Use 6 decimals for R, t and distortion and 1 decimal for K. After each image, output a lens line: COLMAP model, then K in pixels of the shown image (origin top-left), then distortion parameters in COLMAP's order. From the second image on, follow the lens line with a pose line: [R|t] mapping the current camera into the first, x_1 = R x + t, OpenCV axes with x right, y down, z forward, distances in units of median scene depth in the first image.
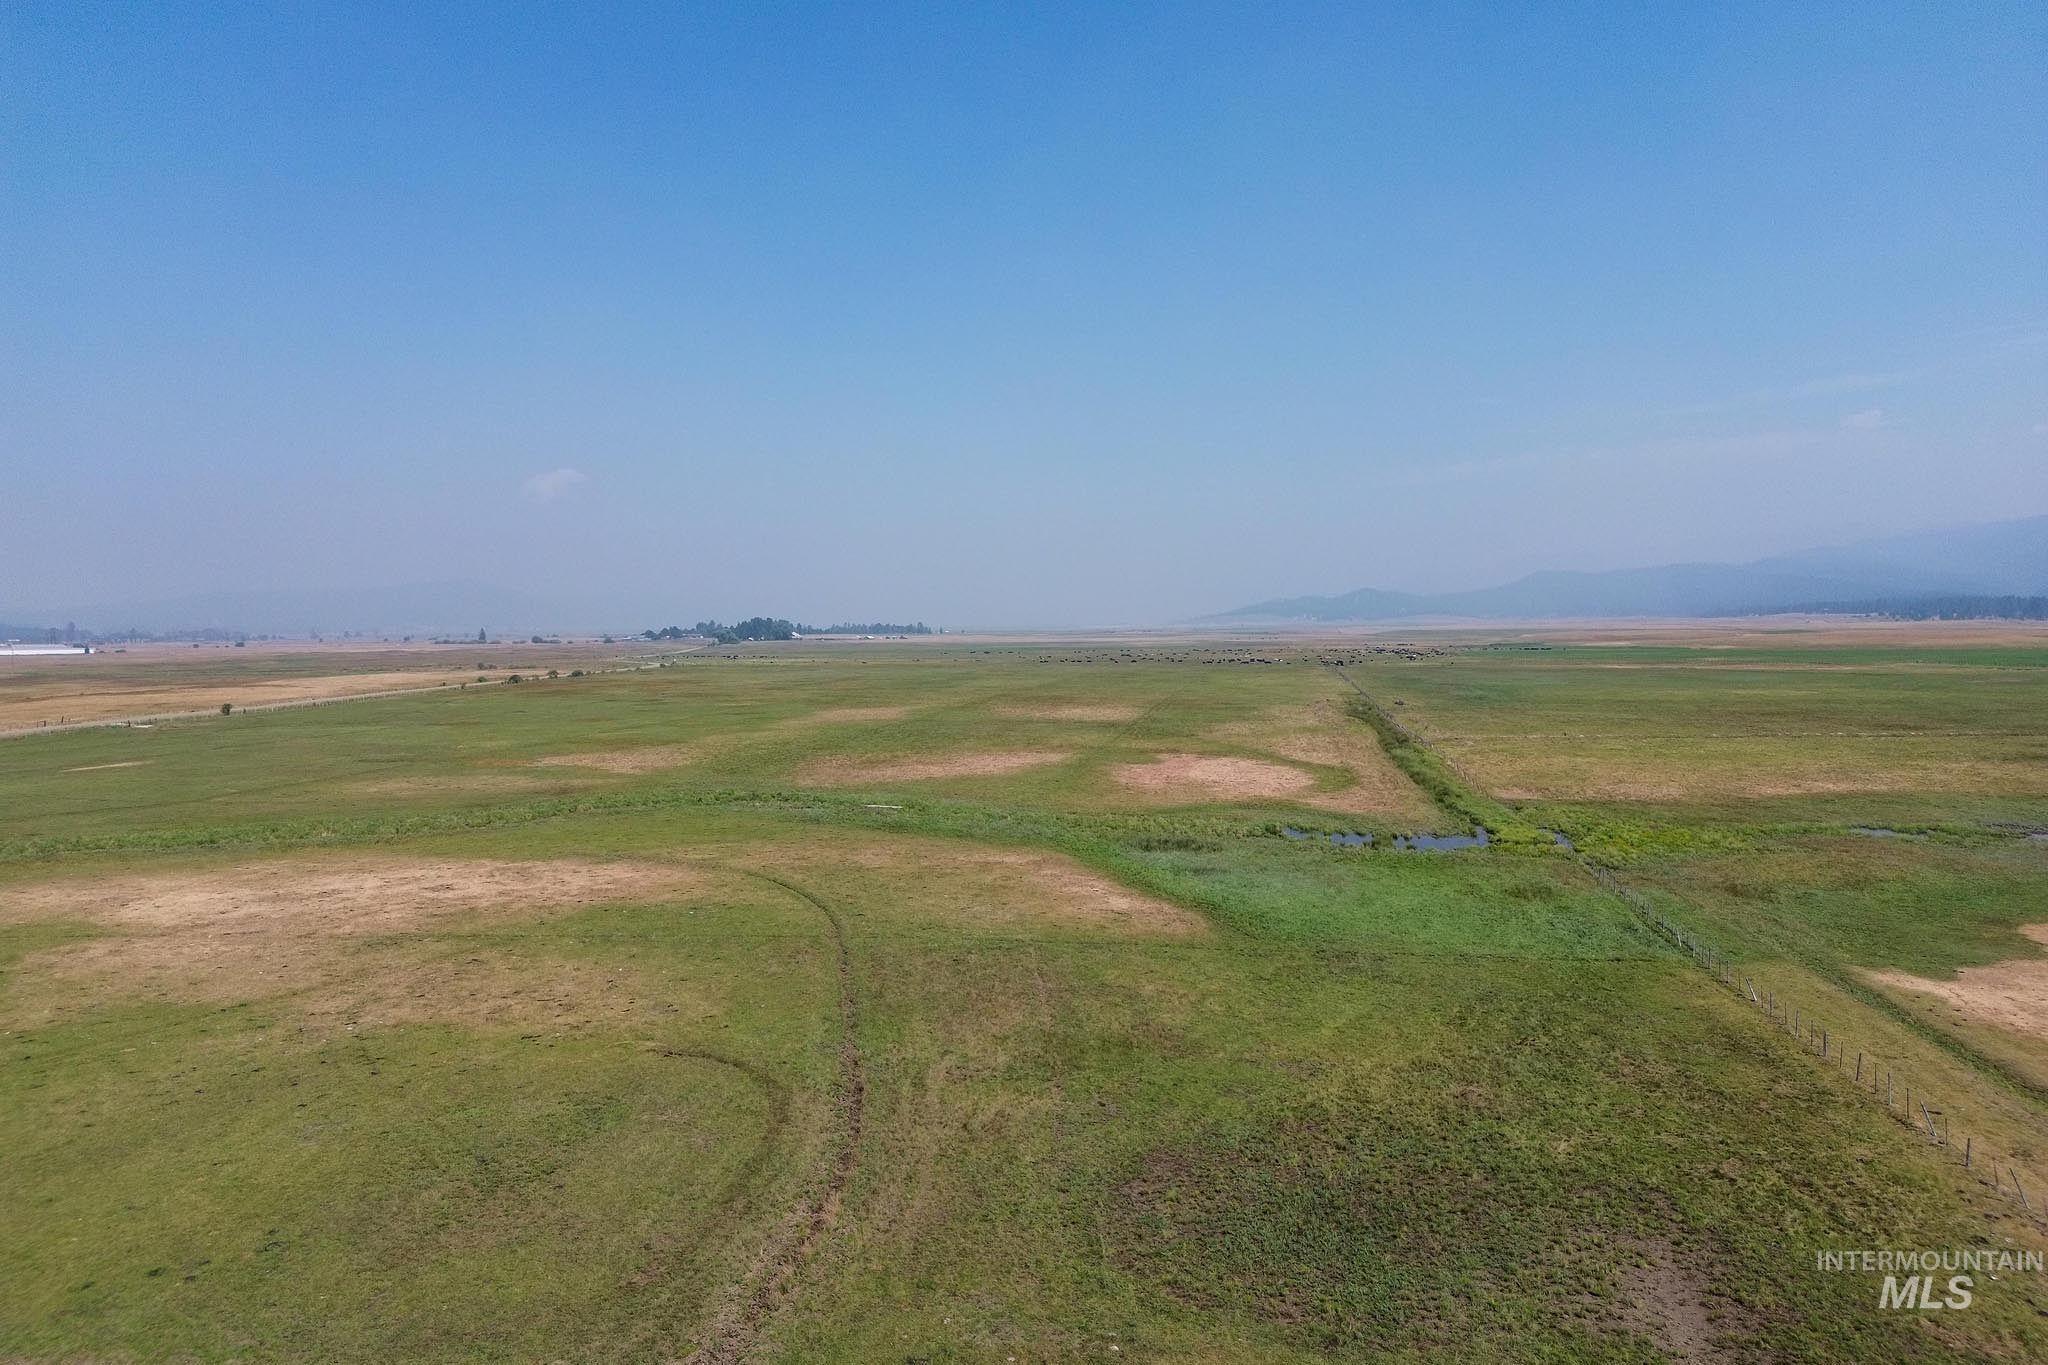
lens RADIAL K [[1419.7, 0, 1040.4], [0, 1419.7, 677.9], [0, 0, 1]] dist [0.034894, -0.029508]
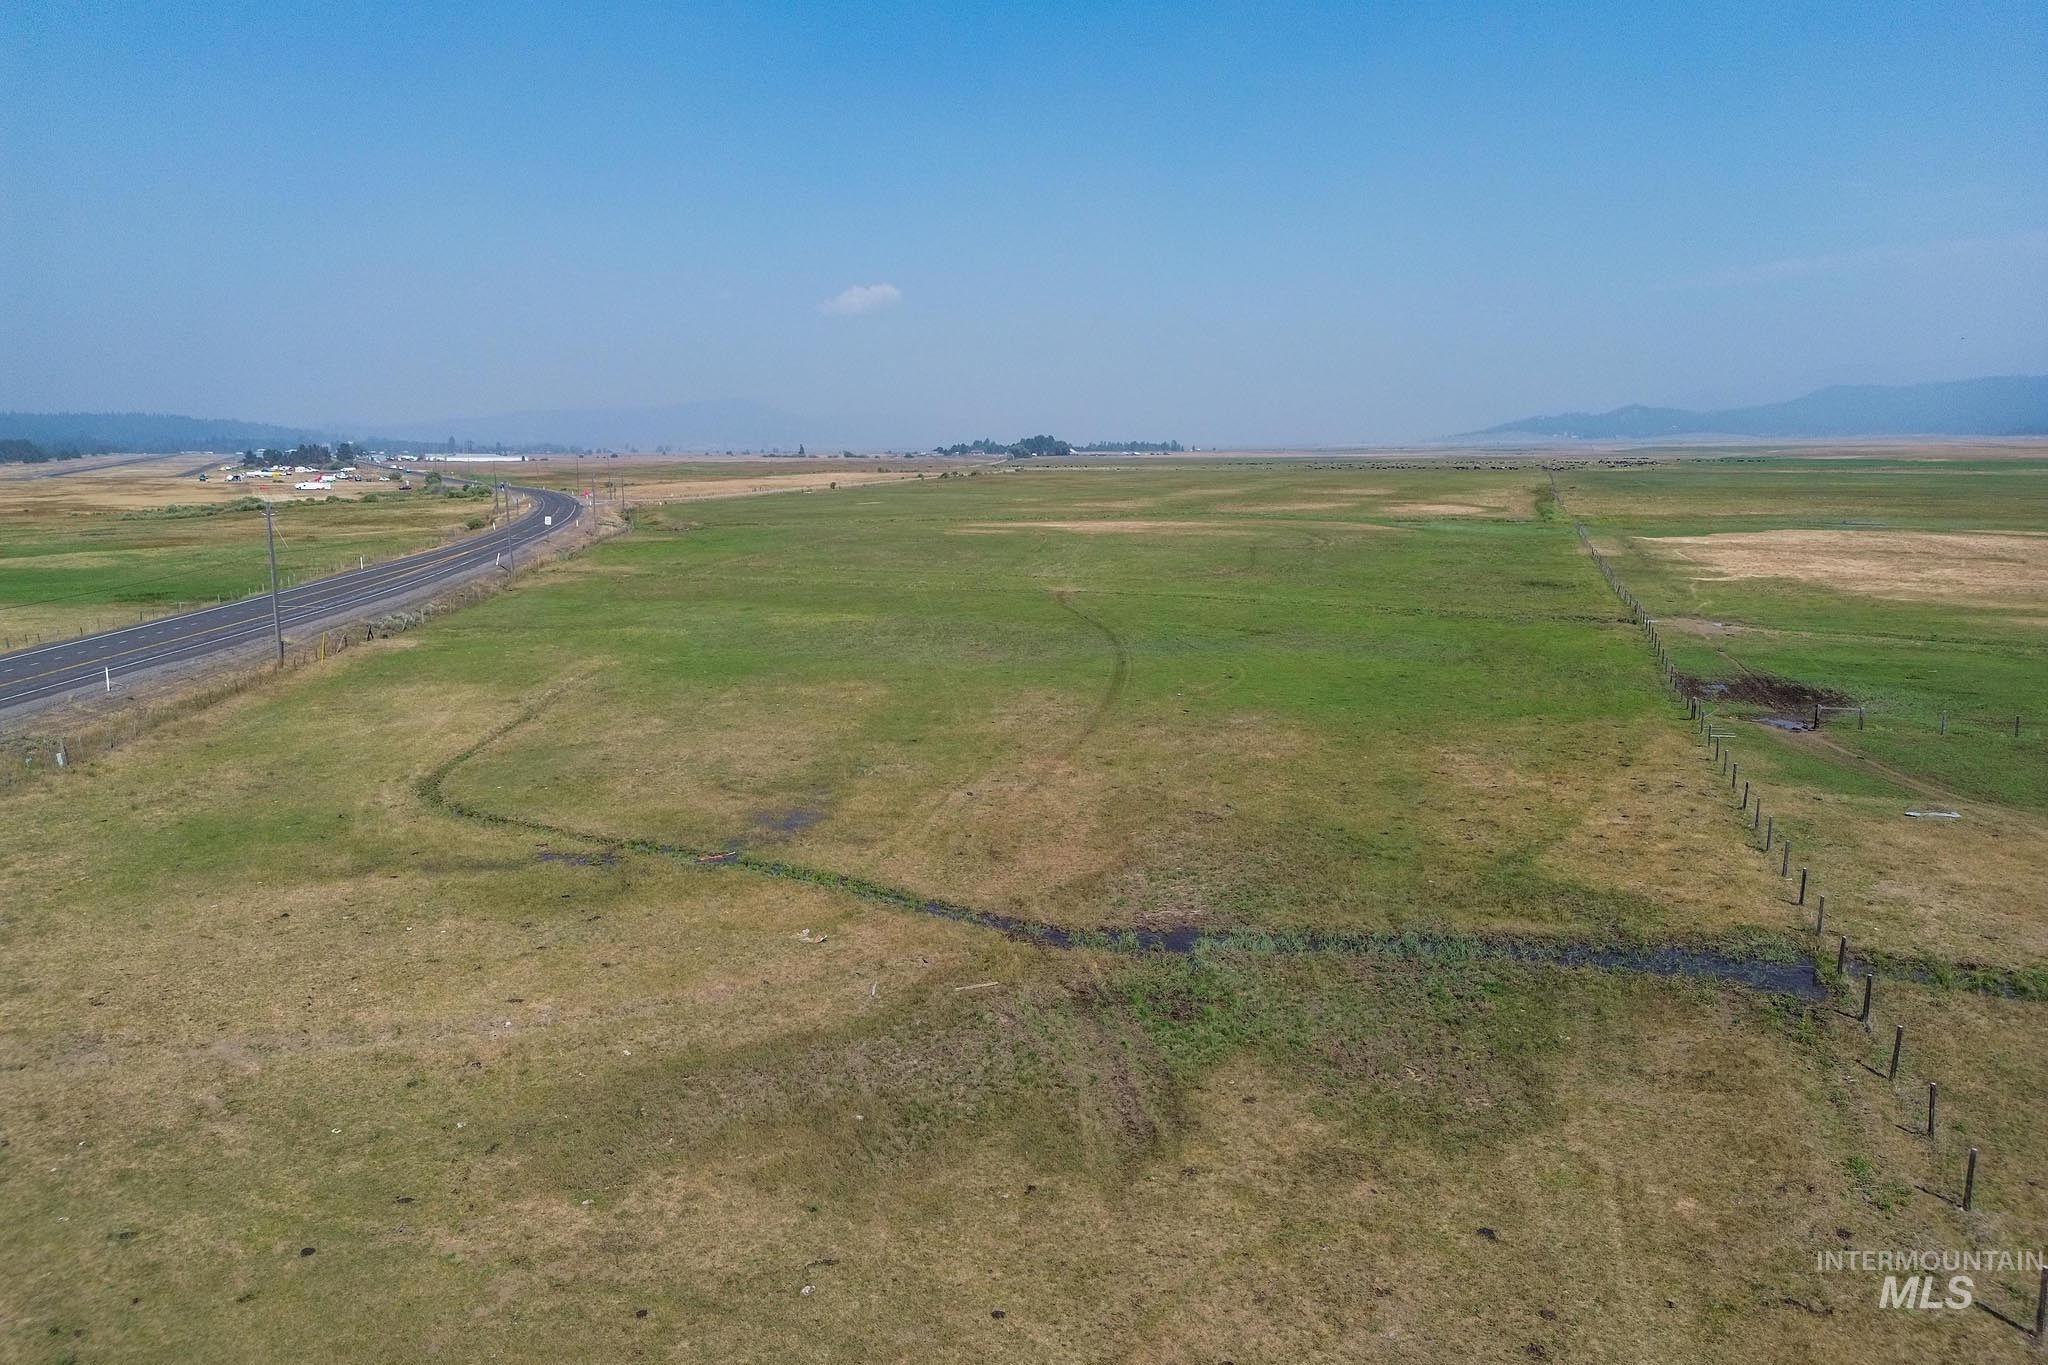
lens RADIAL K [[1419.7, 0, 1032.3], [0, 1419.7, 670.8], [0, 0, 1]] dist [0.034894, -0.029508]
pose [[0.985549, 0.029713, -0.166765, -0.023777], [-0.009309, 0.992508, 0.121826, 0.013017], [0.169135, -0.118513, 0.978442, -0.295898]]
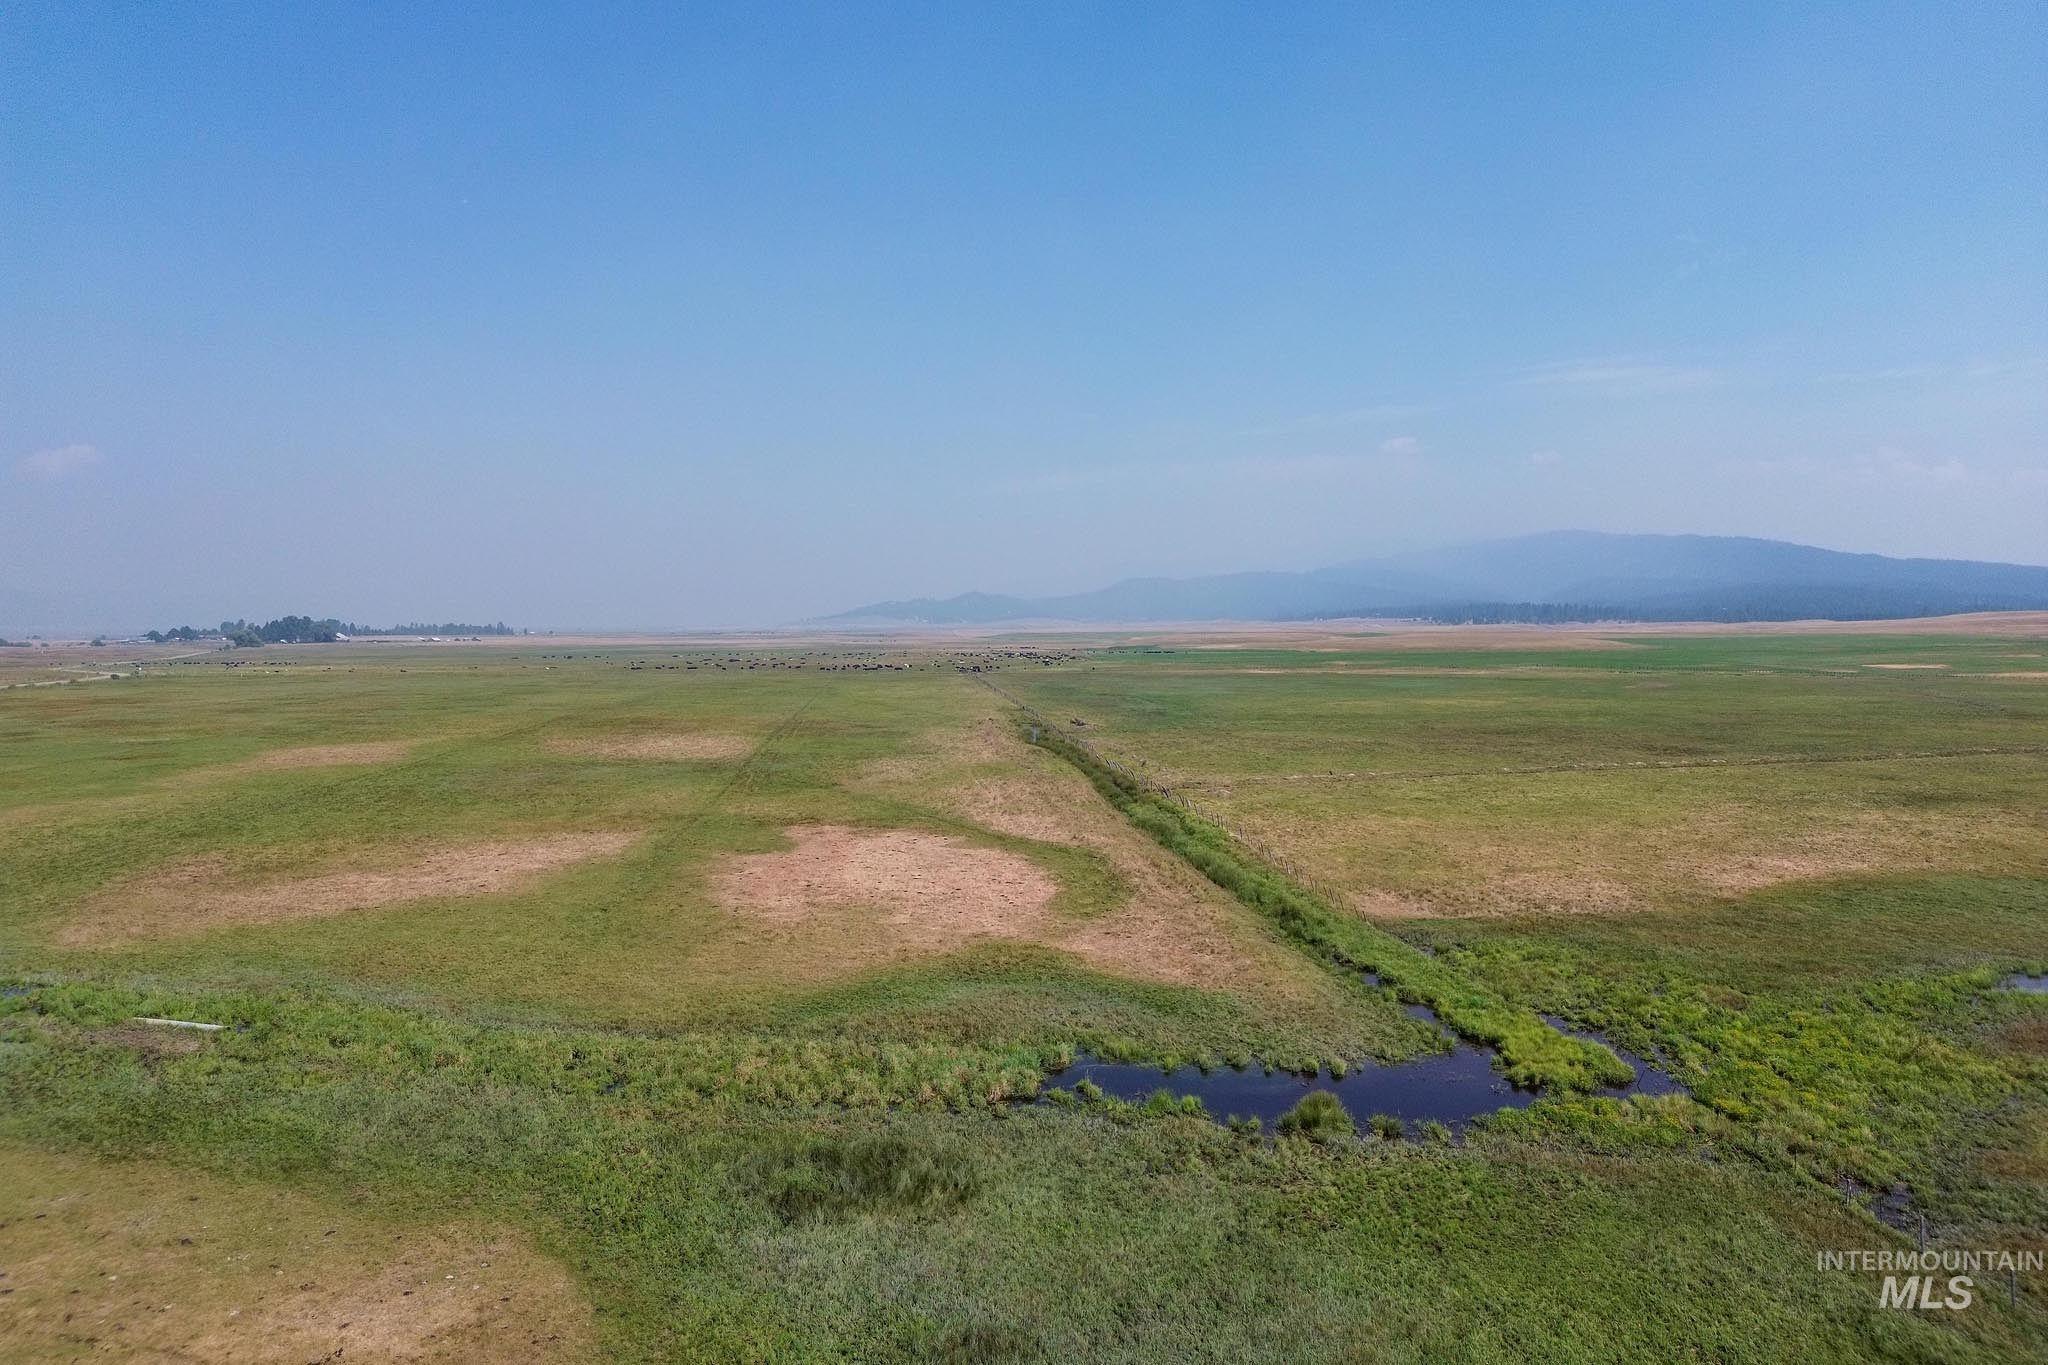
lens RADIAL K [[1419.7, 0, 1028.2], [0, 1419.7, 672.5], [0, 0, 1]] dist [0.034894, -0.029508]
pose [[0.965487, -0.005219, 0.260397, 0.008255], [0.006559, 0.999969, -0.004278, -0.004526], [-0.260367, 0.005839, 0.965492, 0.133118]]
